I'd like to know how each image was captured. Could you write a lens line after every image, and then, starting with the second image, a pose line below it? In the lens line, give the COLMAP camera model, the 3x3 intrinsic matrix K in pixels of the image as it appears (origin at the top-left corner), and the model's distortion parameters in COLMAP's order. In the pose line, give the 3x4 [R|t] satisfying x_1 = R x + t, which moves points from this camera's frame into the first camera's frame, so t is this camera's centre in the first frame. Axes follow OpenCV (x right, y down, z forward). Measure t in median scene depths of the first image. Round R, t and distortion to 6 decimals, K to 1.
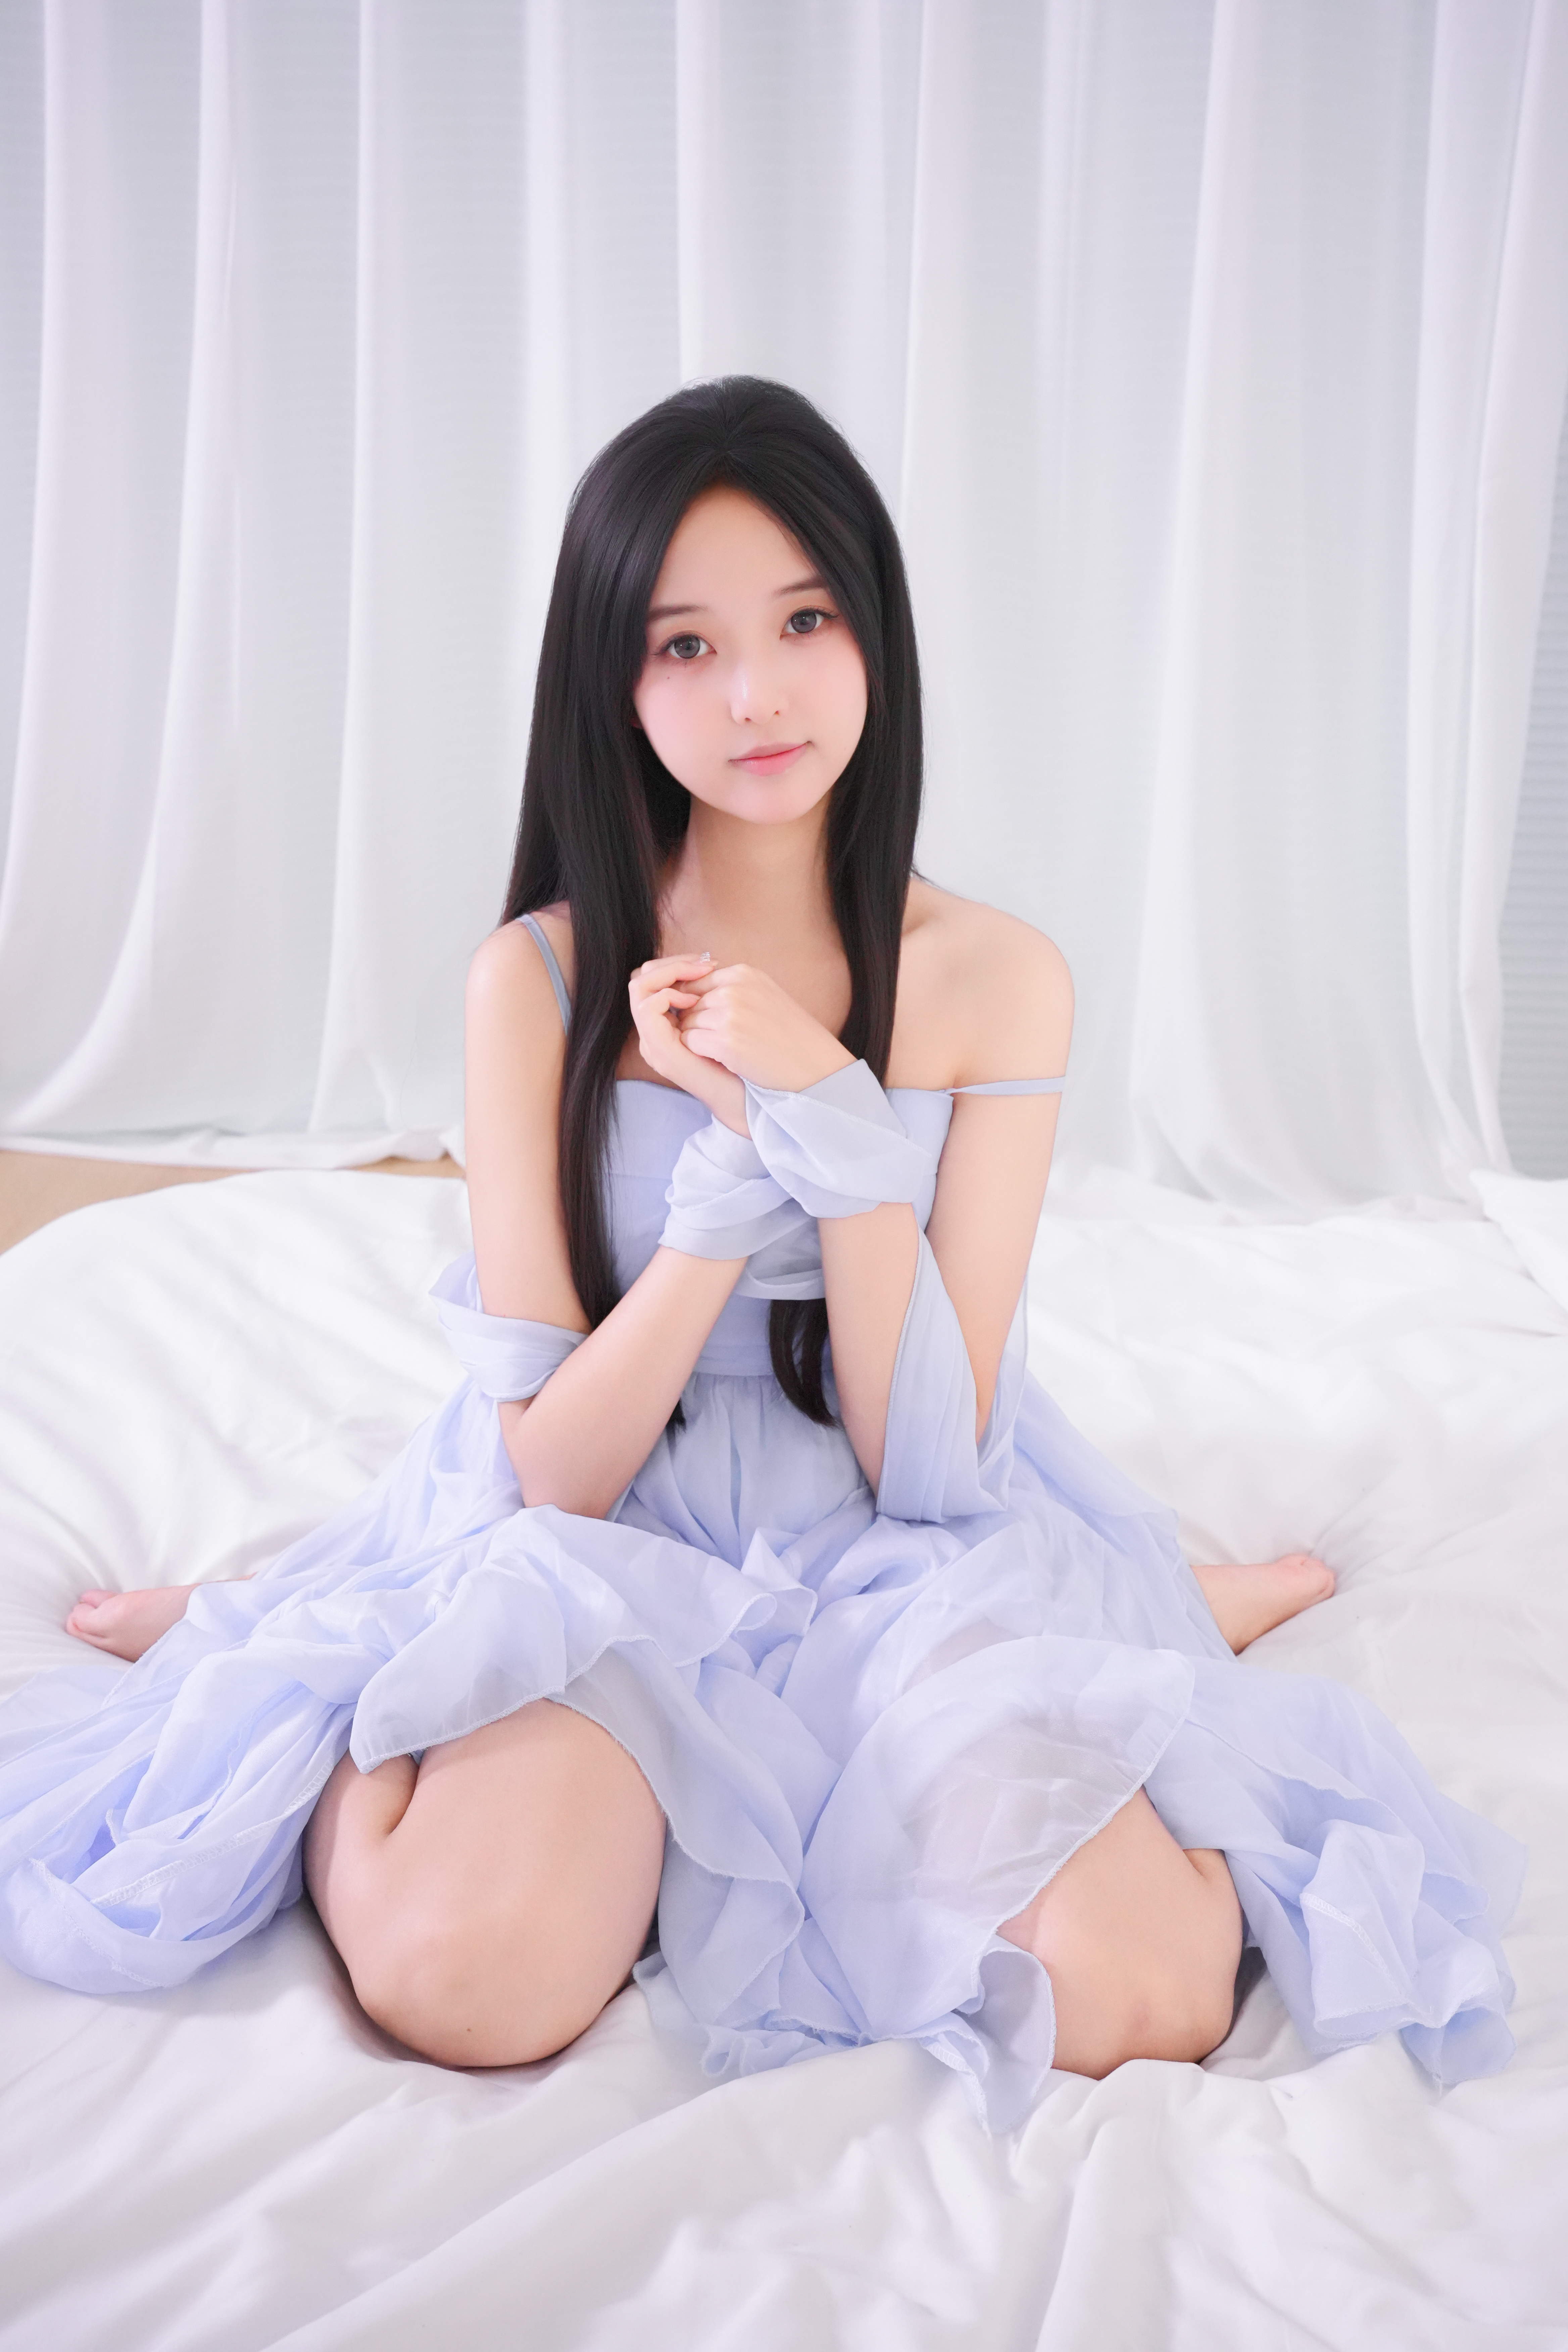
lens RADIAL K [[2330.0, 0, 784.0], [0, 2330.0, 1176.0], [0, 0, 1]] dist [-0.045308, 0.202029]
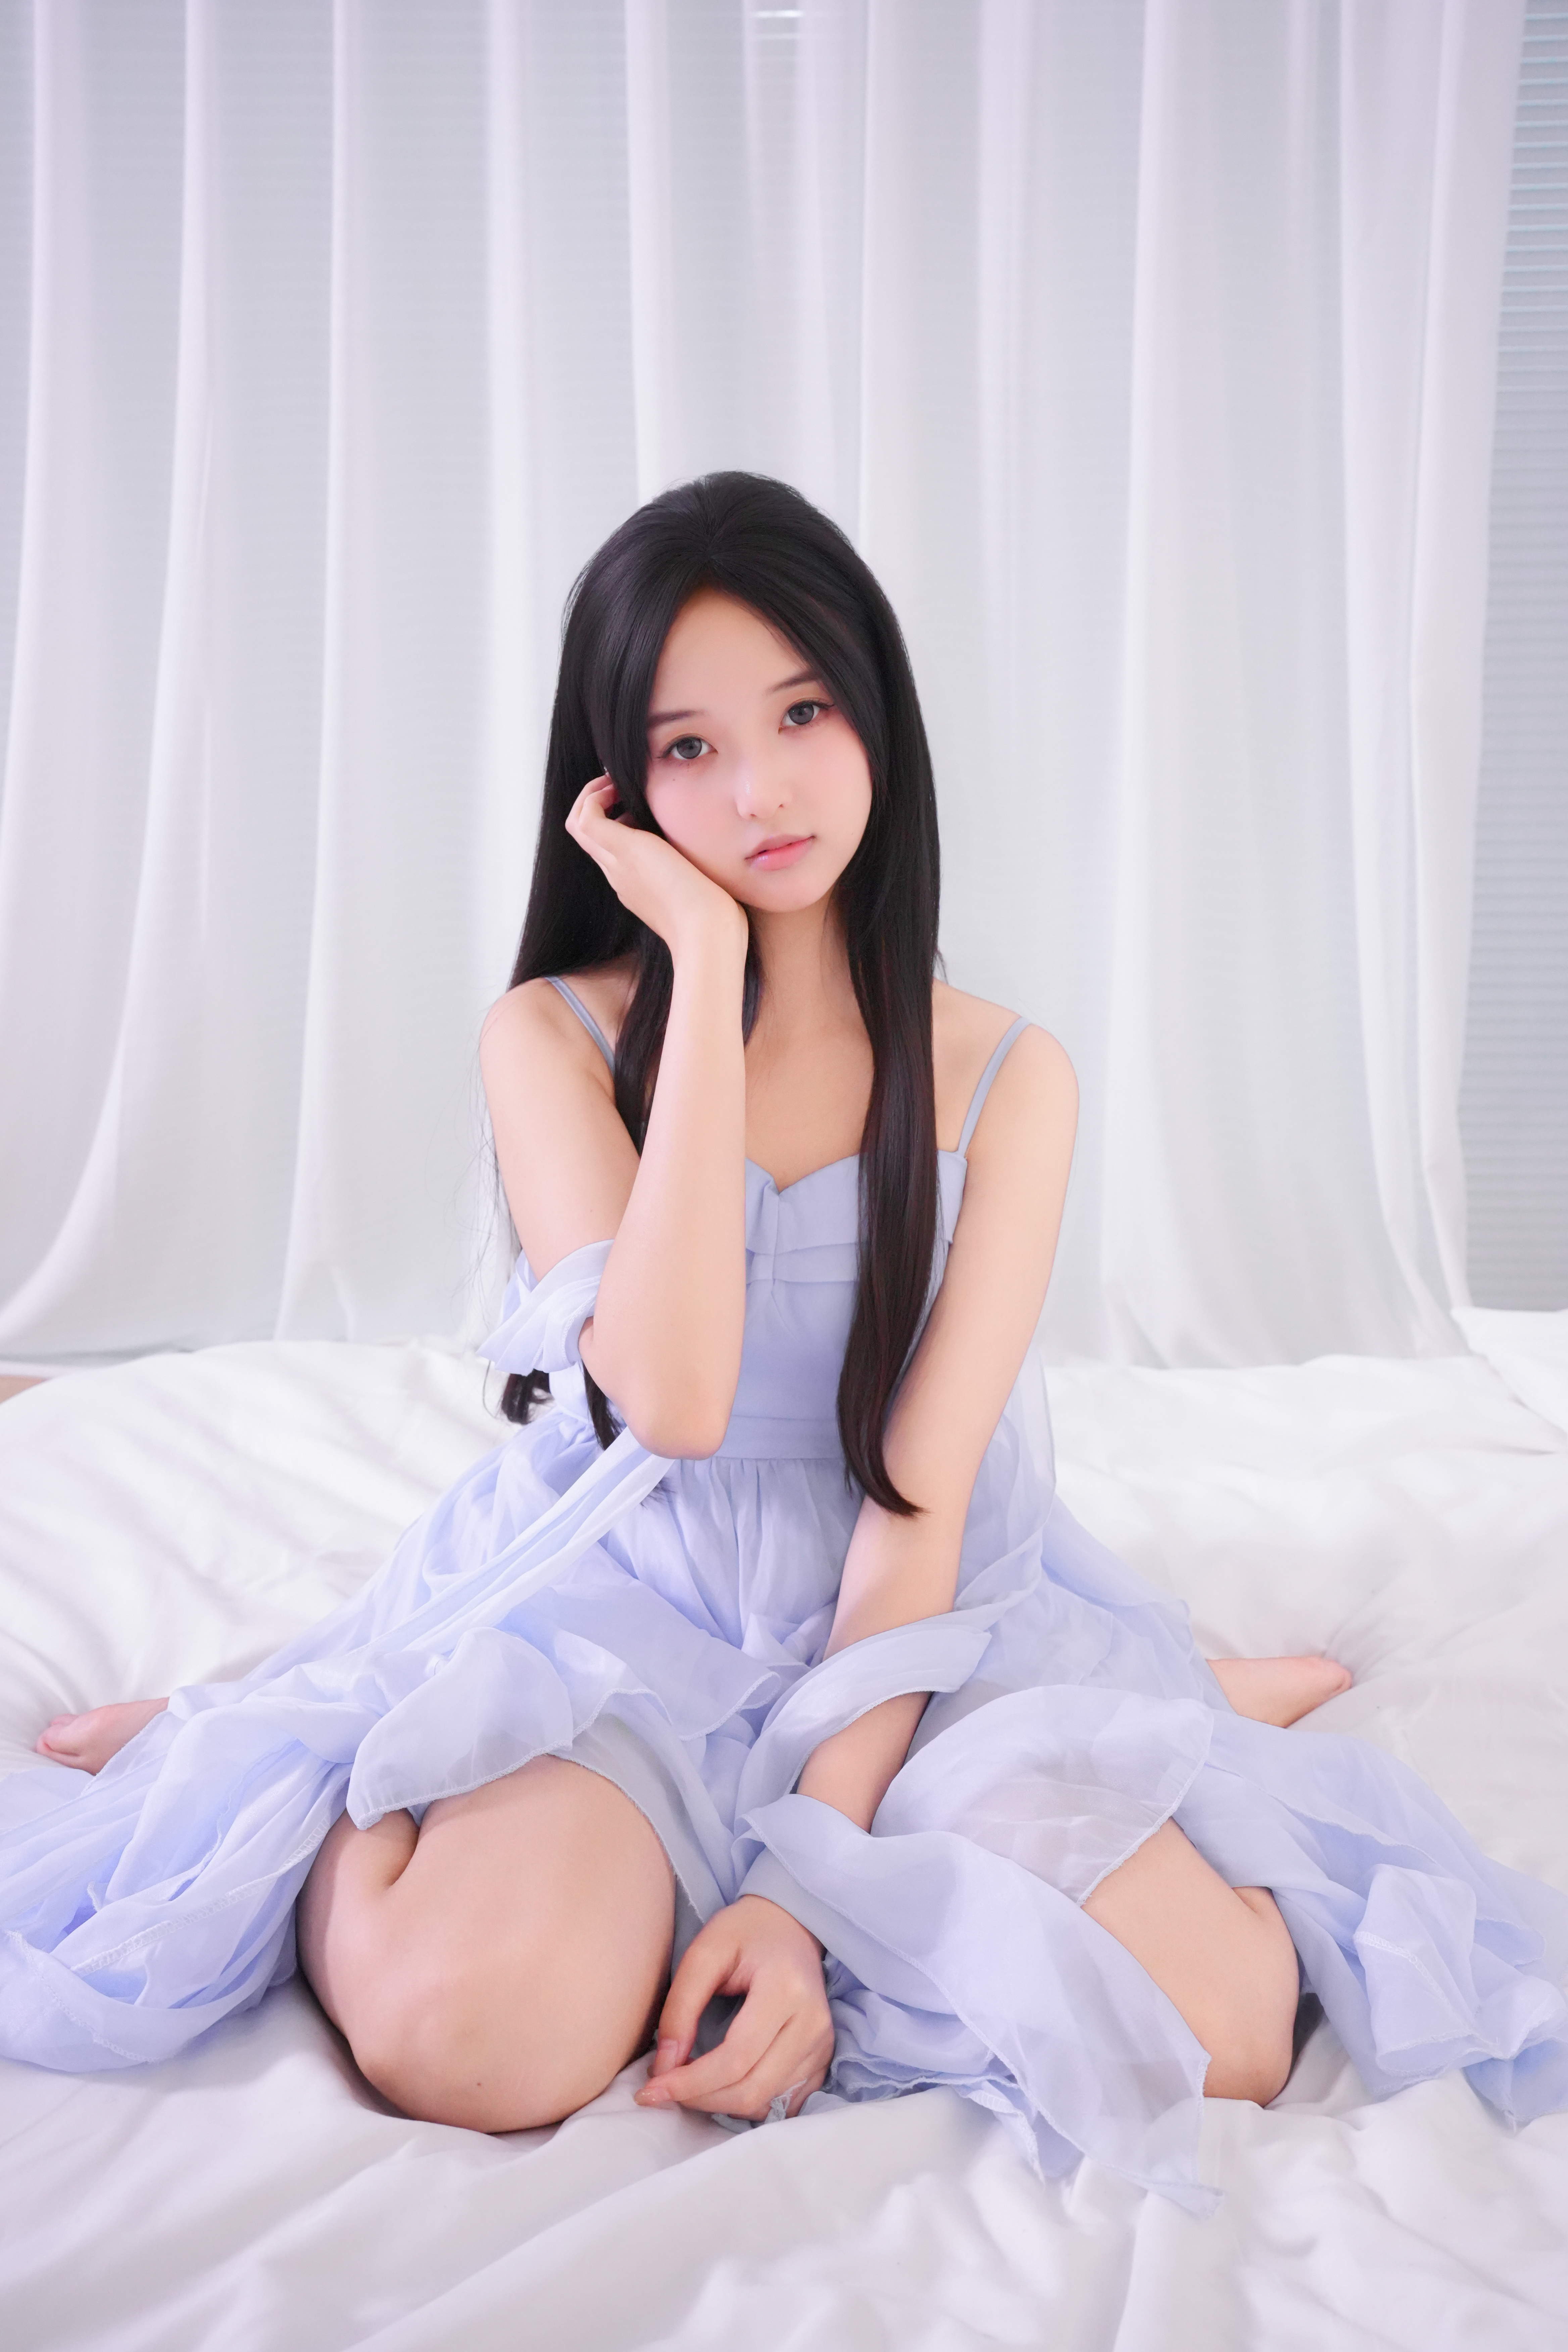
lens RADIAL K [[2330.0, 0, 784.0], [0, 2330.0, 1176.0], [0, 0, 1]] dist [-0.045308, 0.202029]
pose [[0.999449, -0.021696, 0.025126, -0.025652], [0.024958, 0.990144, -0.137809, 0.122578], [-0.021889, 0.138360, 0.990140, 0.019275]]
